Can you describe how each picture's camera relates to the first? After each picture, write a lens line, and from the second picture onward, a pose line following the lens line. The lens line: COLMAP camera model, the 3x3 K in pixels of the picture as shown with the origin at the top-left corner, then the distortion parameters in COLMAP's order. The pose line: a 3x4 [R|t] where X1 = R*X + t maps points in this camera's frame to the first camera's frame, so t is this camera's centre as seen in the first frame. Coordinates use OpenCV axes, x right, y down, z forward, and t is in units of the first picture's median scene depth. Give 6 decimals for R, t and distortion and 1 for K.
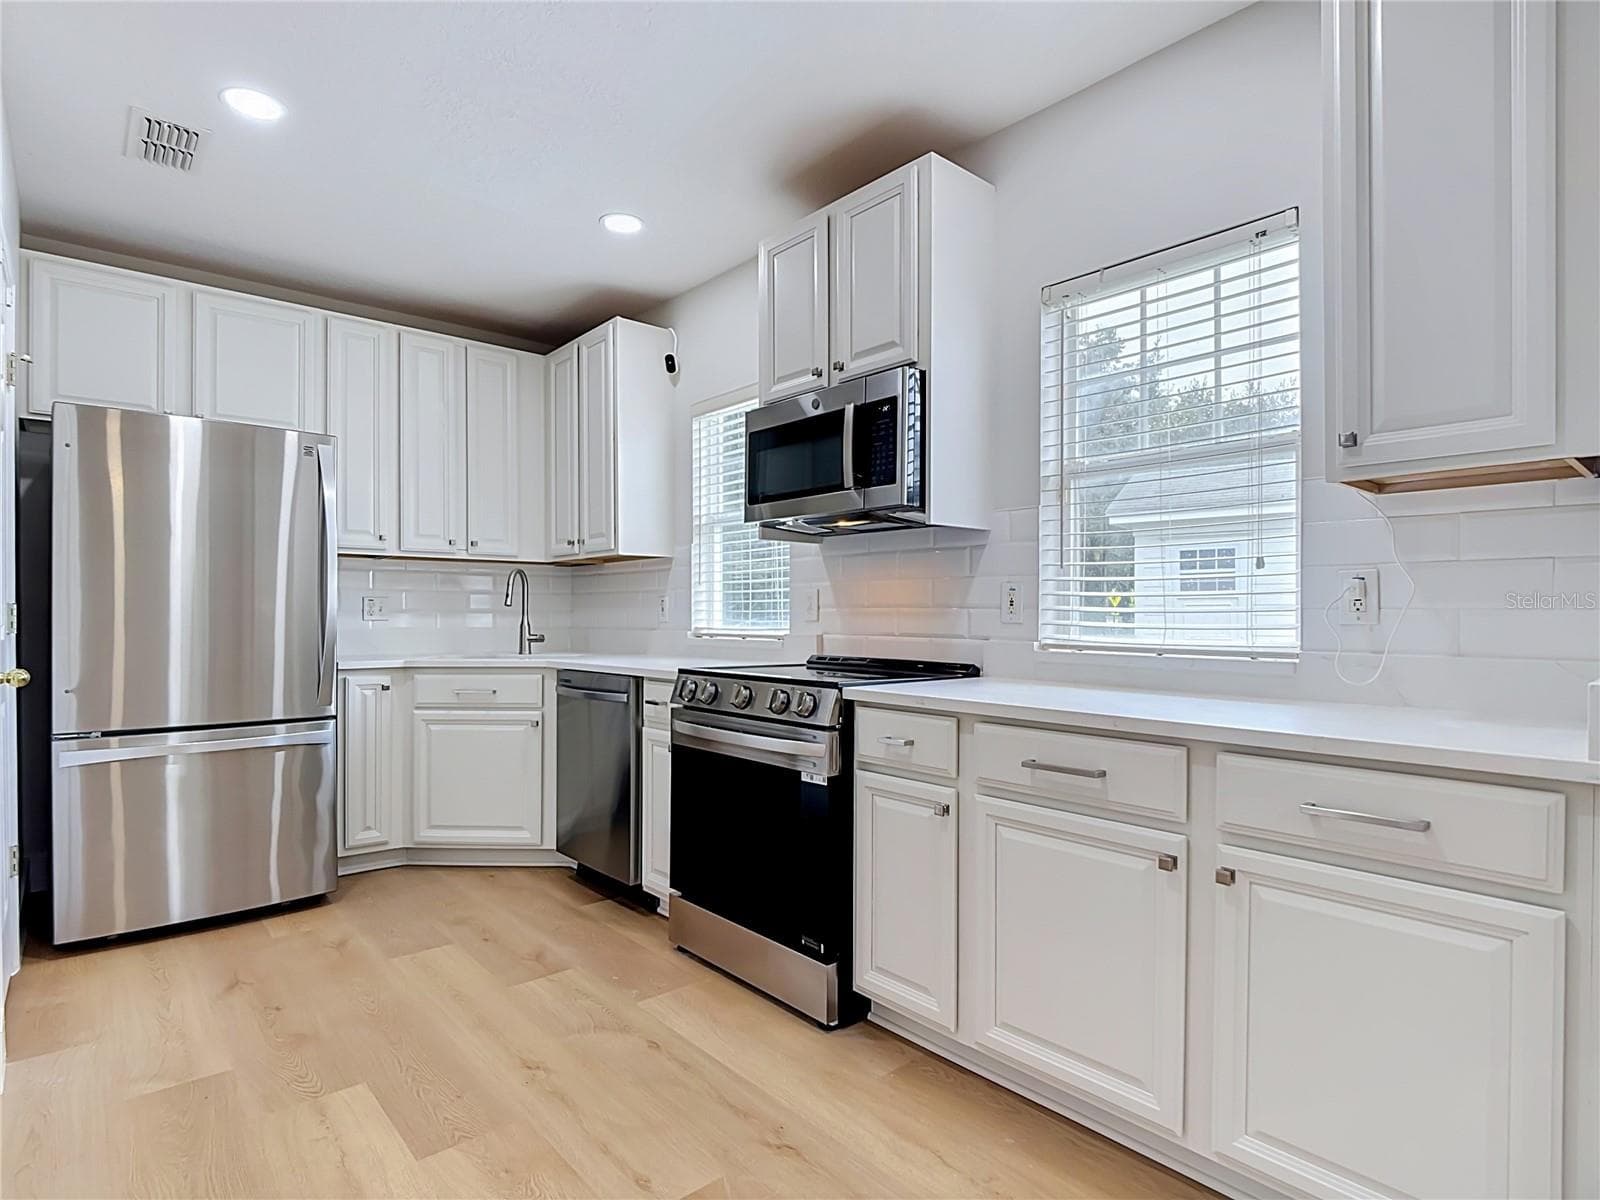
lens RADIAL K [[857.9, 0, 816.3], [0, 857.9, 609.4], [0, 0, 1]] dist [0.009837, -0.018120]
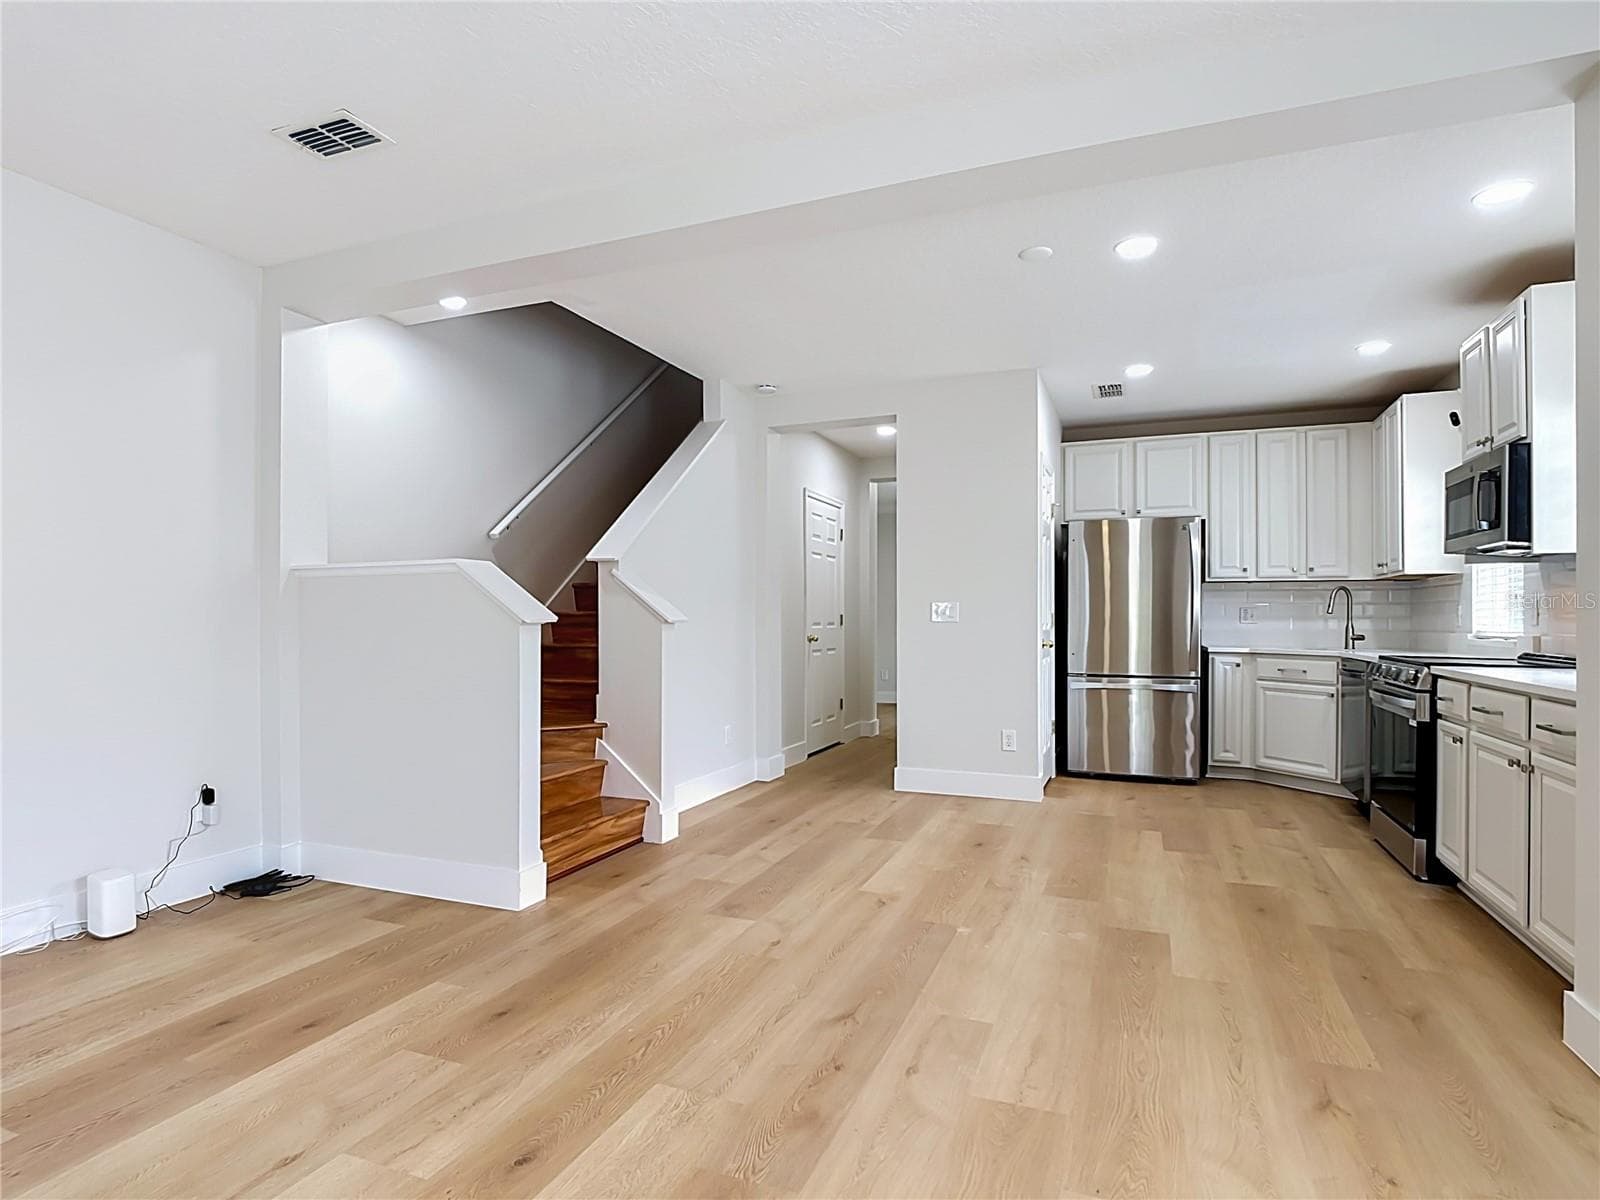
lens RADIAL K [[857.9, 0, 780.9], [0, 857.9, 614.1], [0, 0, 1]] dist [0.009837, -0.018120]
pose [[0.435383, -0.003355, -0.900239, 0.764826], [0.001698, 0.999994, -0.002906, -0.001104], [0.900244, -0.000263, 0.435386, -0.621100]]
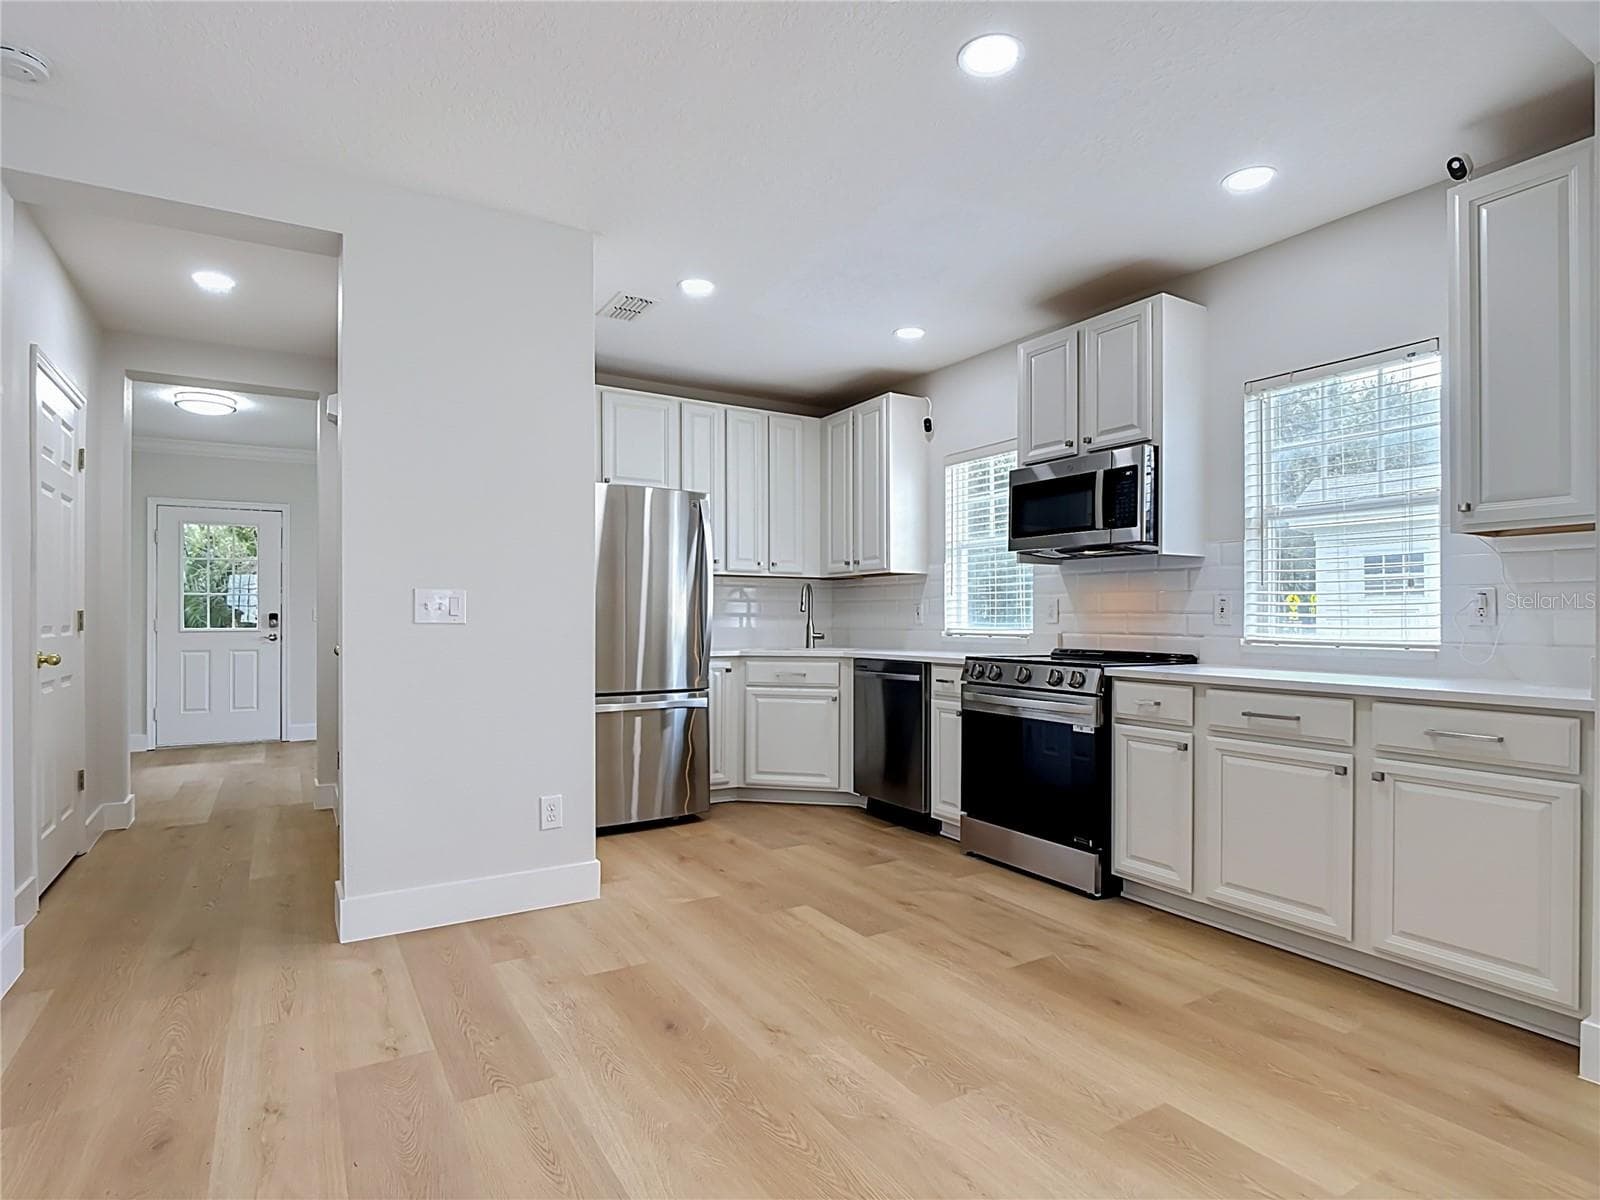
lens RADIAL K [[857.9, 0, 810.3], [0, 857.9, 611.0], [0, 0, 1]] dist [0.009837, -0.018120]
pose [[0.984453, -0.000423, -0.175649, -0.171427], [0.000059, 0.999998, -0.002080, -0.002940], [0.175649, 0.002038, 0.984451, -0.451621]]
